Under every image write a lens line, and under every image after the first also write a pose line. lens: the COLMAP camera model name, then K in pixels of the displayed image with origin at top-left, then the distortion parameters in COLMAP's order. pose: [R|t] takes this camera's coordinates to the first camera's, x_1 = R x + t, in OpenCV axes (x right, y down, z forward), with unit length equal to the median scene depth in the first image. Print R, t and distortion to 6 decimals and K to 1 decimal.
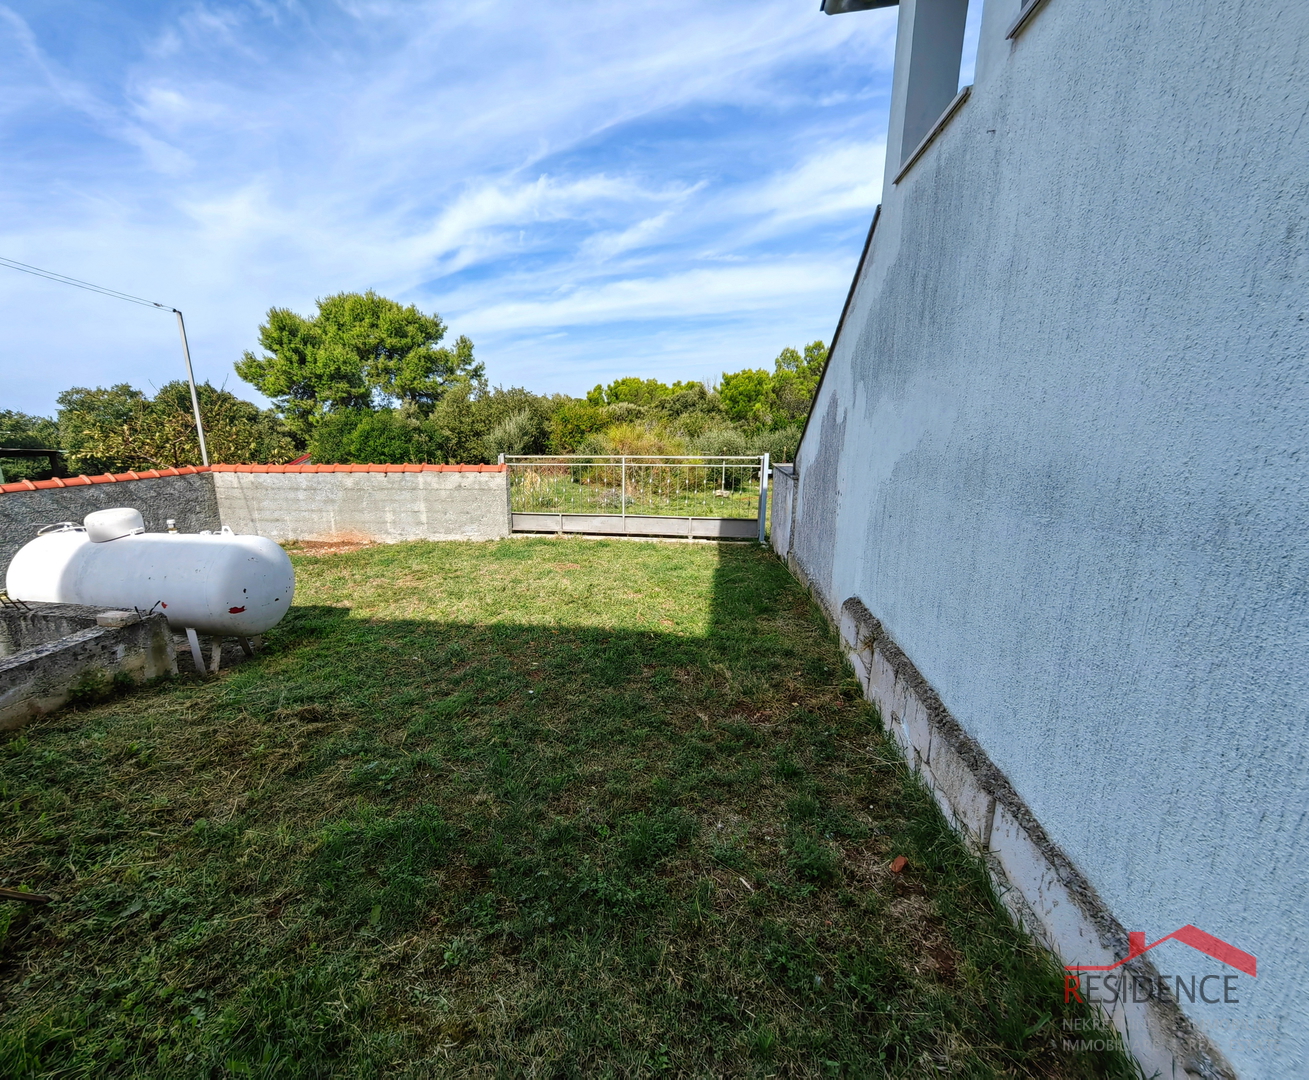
lens RADIAL K [[550.7, 0, 592.0], [0, 550.7, 552.2], [0, 0, 1]] dist [0.003976, -0.001006]
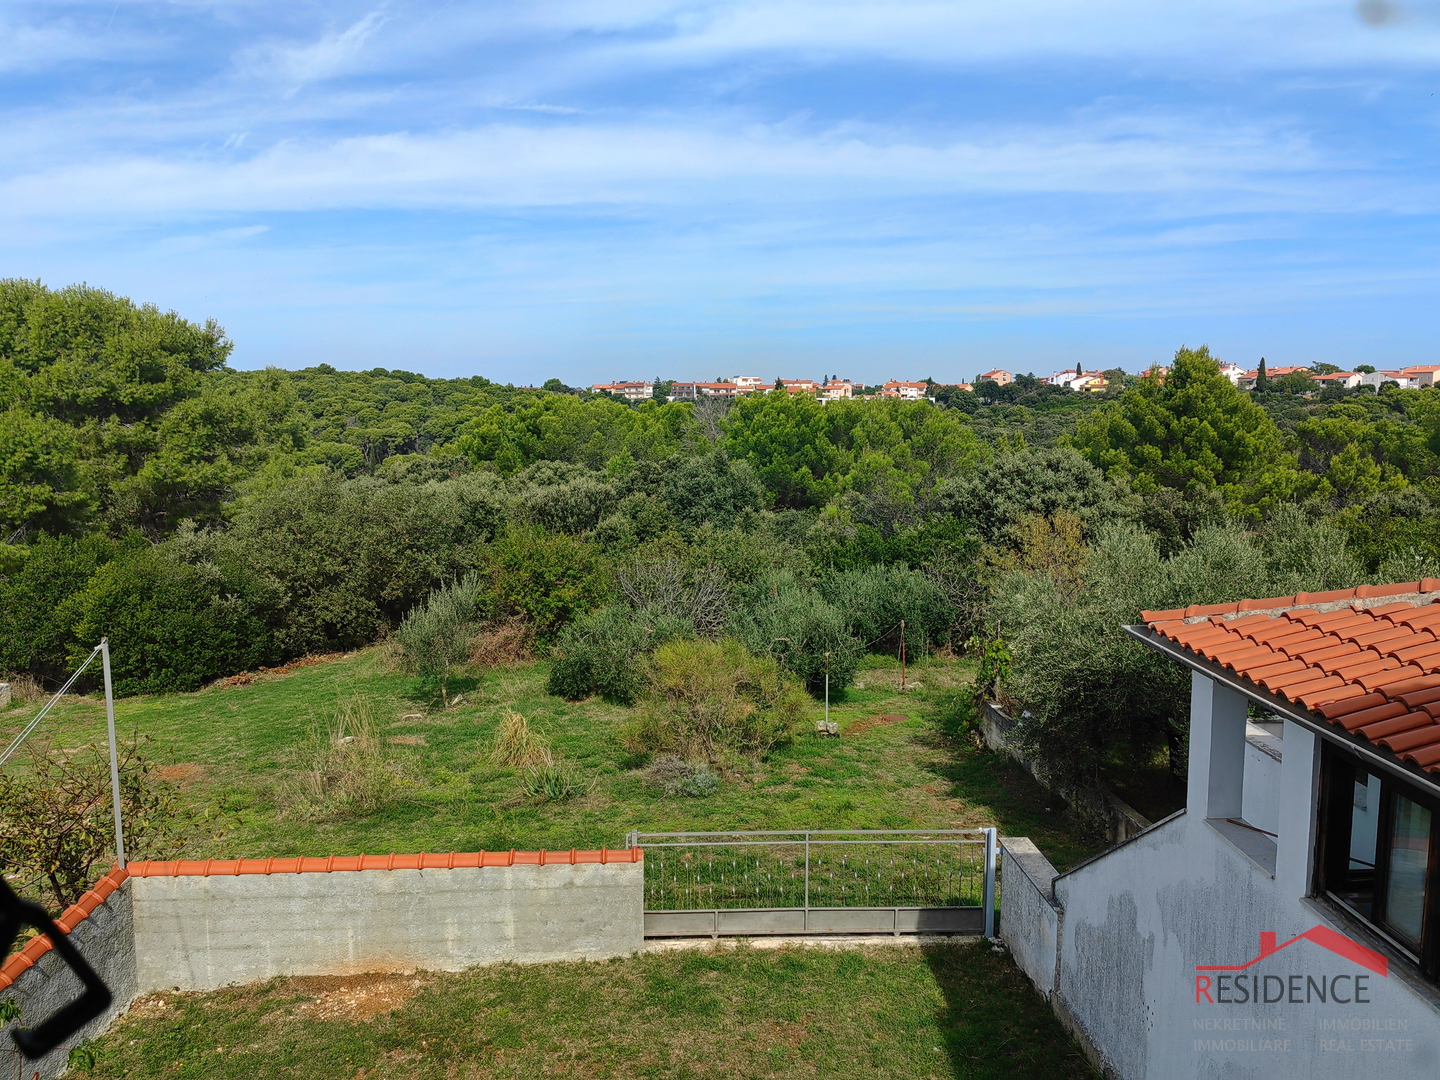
lens RADIAL K [[1154.2, 0, 727.4], [0, 1154.2, 547.1], [0, 0, 1]] dist [0.009453, 0.001513]
pose [[0.966051, -0.022907, 0.257335, -0.138578], [0.050602, 0.993545, -0.101522, -0.127546], [-0.253349, 0.111097, 0.960974, -0.160232]]
